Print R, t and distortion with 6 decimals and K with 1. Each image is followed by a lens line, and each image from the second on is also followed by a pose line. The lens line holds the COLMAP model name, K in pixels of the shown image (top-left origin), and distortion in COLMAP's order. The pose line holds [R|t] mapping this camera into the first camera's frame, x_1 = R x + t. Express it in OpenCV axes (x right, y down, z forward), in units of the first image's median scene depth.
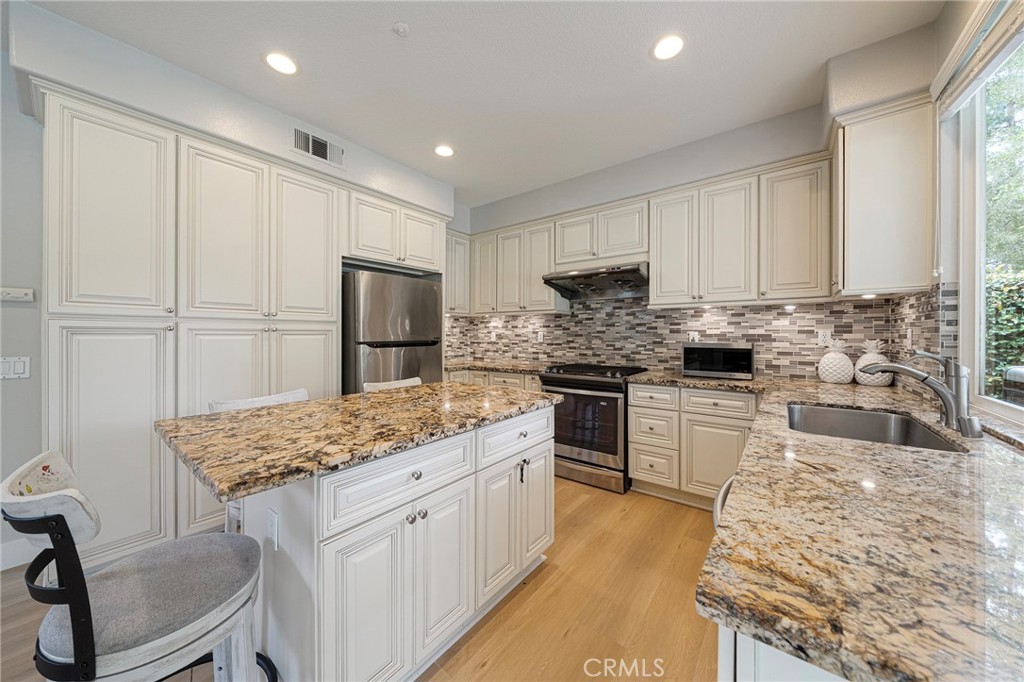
lens RADIAL K [[352.2, 0, 509.8], [0, 352.2, 336.9], [0, 0, 1]] dist [-0.005711, 0.000178]
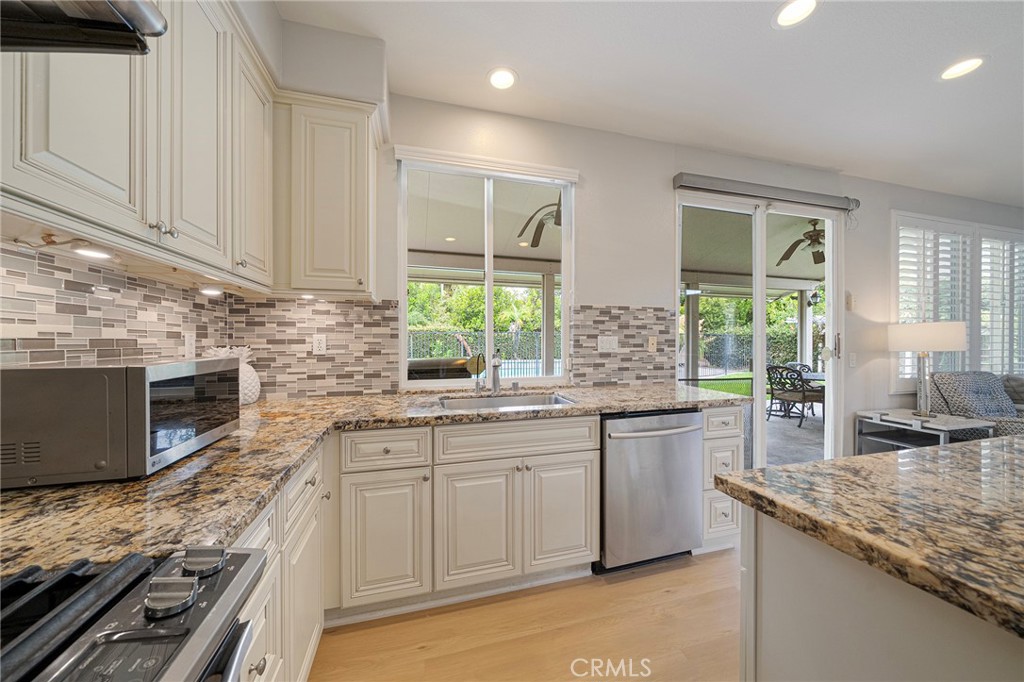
lens RADIAL K [[352.2, 0, 512.0], [0, 352.2, 339.6], [0, 0, 1]] dist [-0.005711, 0.000178]
pose [[-0.800655, -0.001906, 0.599122, 0.055740], [0.003014, 0.999969, 0.007210, -0.007963], [-0.599118, 0.007578, -0.800625, 0.935907]]
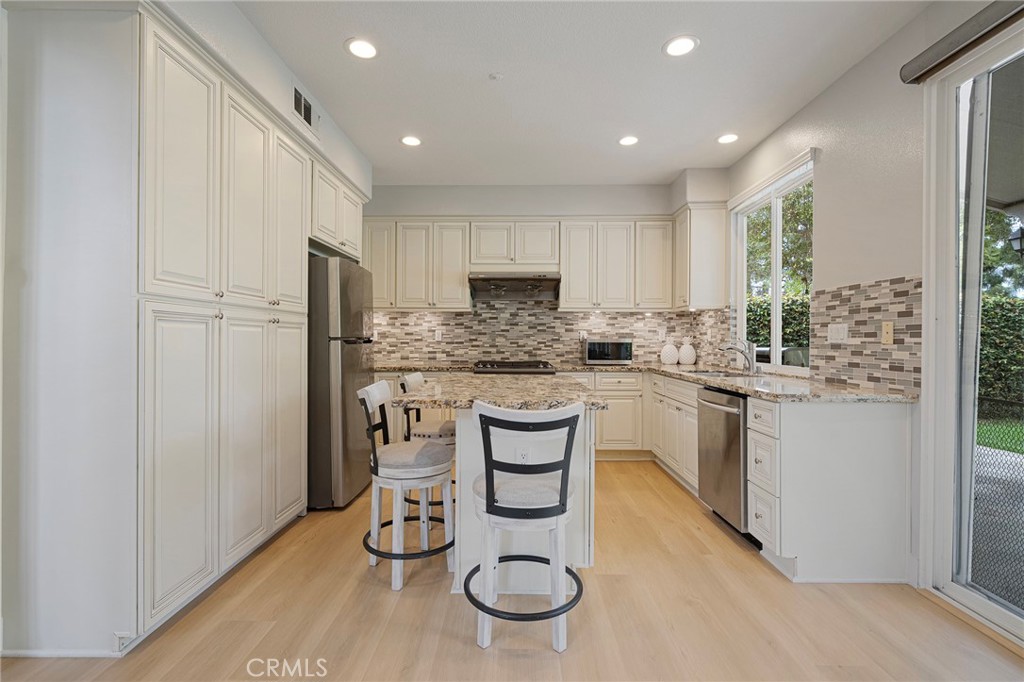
lens RADIAL K [[468.0, 0, 512.6], [0, 468.0, 340.2], [0, 0, 1]] dist [0.001522, -0.000074]
pose [[0.799670, -0.000414, 0.600440, -0.665910], [0.002879, 0.999991, -0.003145, 0.022843], [-0.600433, 0.004243, 0.799664, -0.178987]]
